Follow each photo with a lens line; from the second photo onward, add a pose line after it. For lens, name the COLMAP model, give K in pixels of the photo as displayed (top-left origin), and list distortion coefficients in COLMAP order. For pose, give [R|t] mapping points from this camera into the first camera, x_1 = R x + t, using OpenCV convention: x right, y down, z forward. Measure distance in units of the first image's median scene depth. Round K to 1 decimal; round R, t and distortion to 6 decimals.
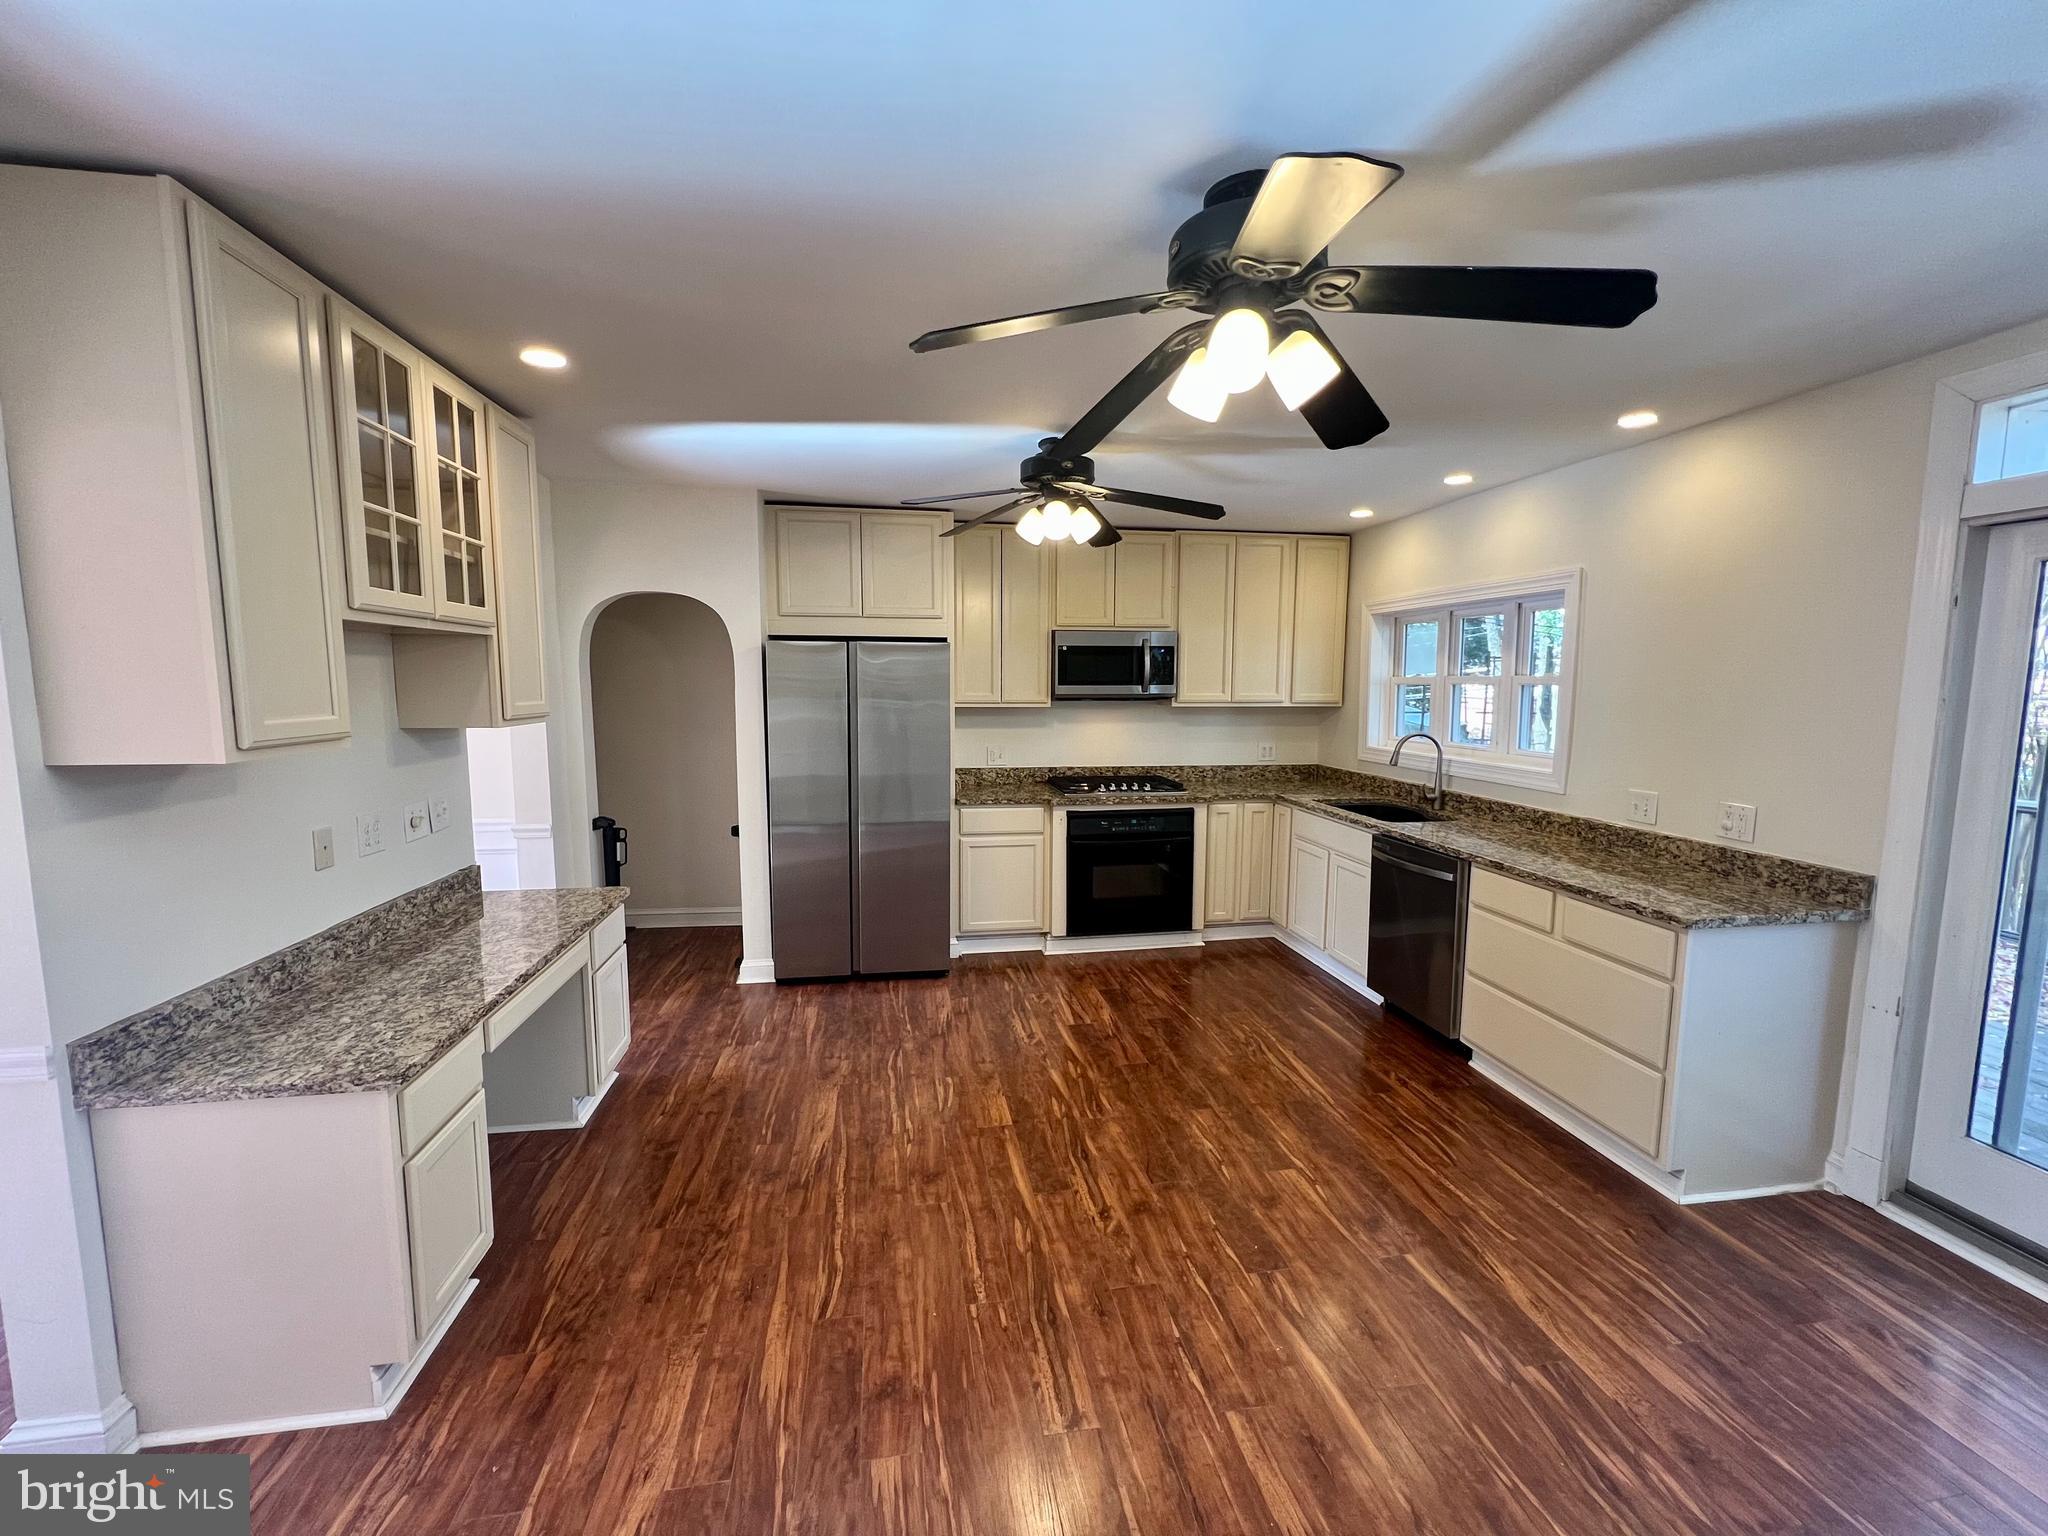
lens RADIAL K [[821.4, 0, 1014.5], [0, 821.4, 769.5], [0, 0, 1]] dist [-0.000687, -0.000048]
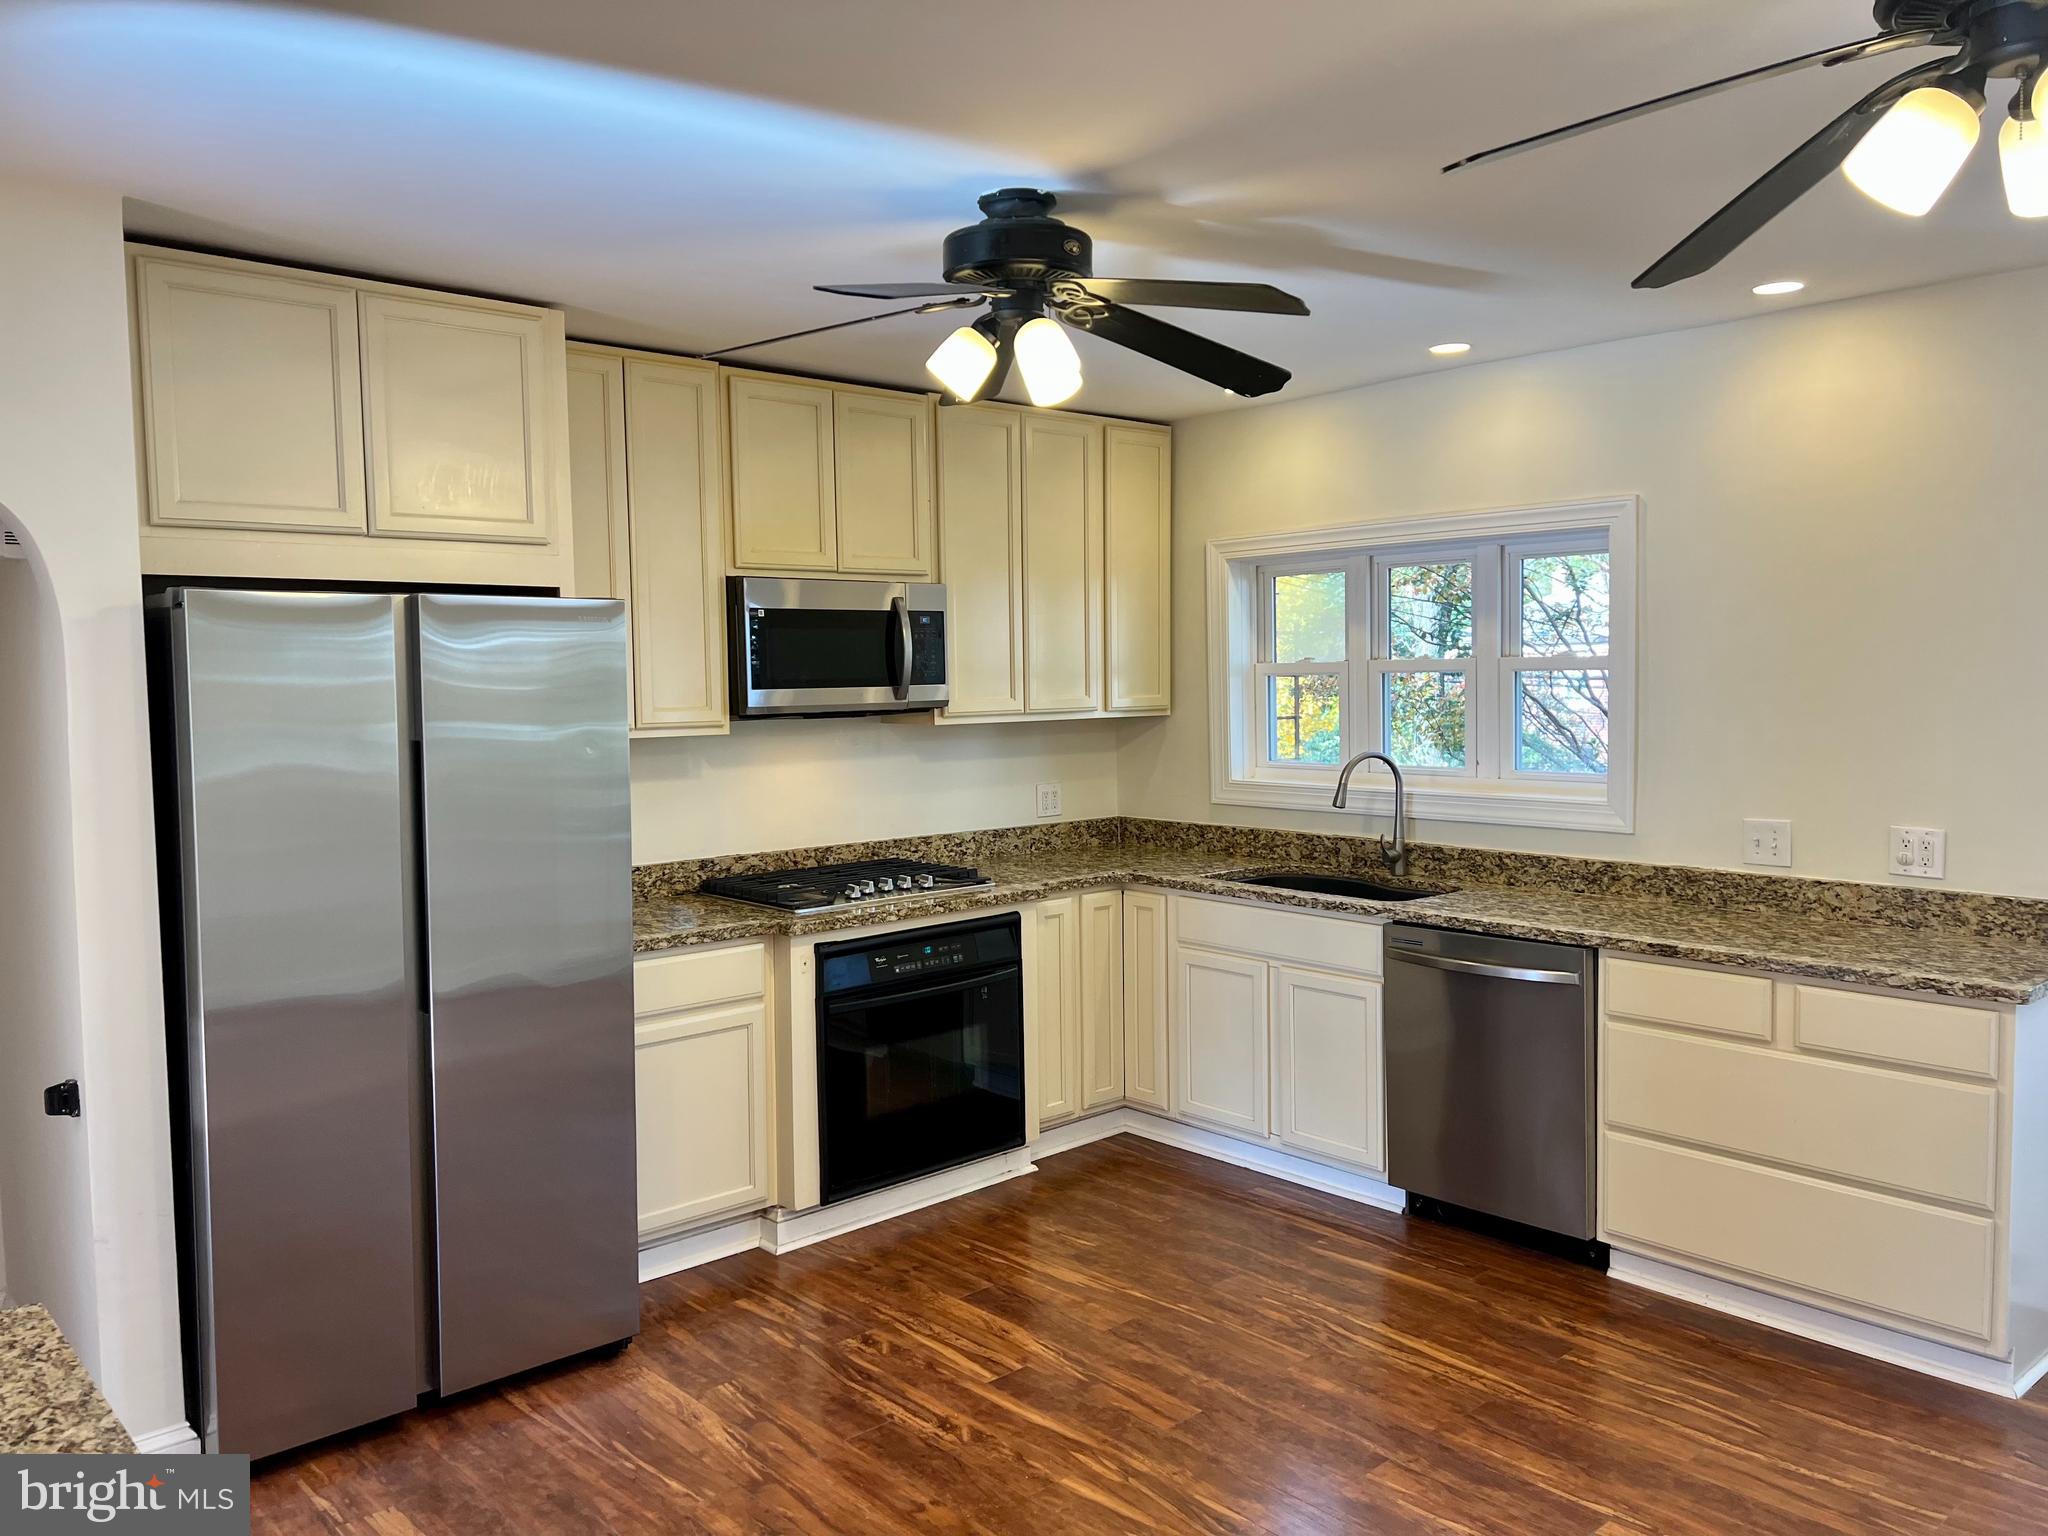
lens RADIAL K [[1526.2, 0, 1024.0], [0, 1526.2, 768.0], [0, 0, 1]] dist [0.053611, -0.062124]
pose [[0.842387, -0.049627, 0.536582, -0.362209], [0.075519, 0.996796, -0.026367, -0.024080], [-0.533555, 0.062734, 0.843436, 0.185244]]
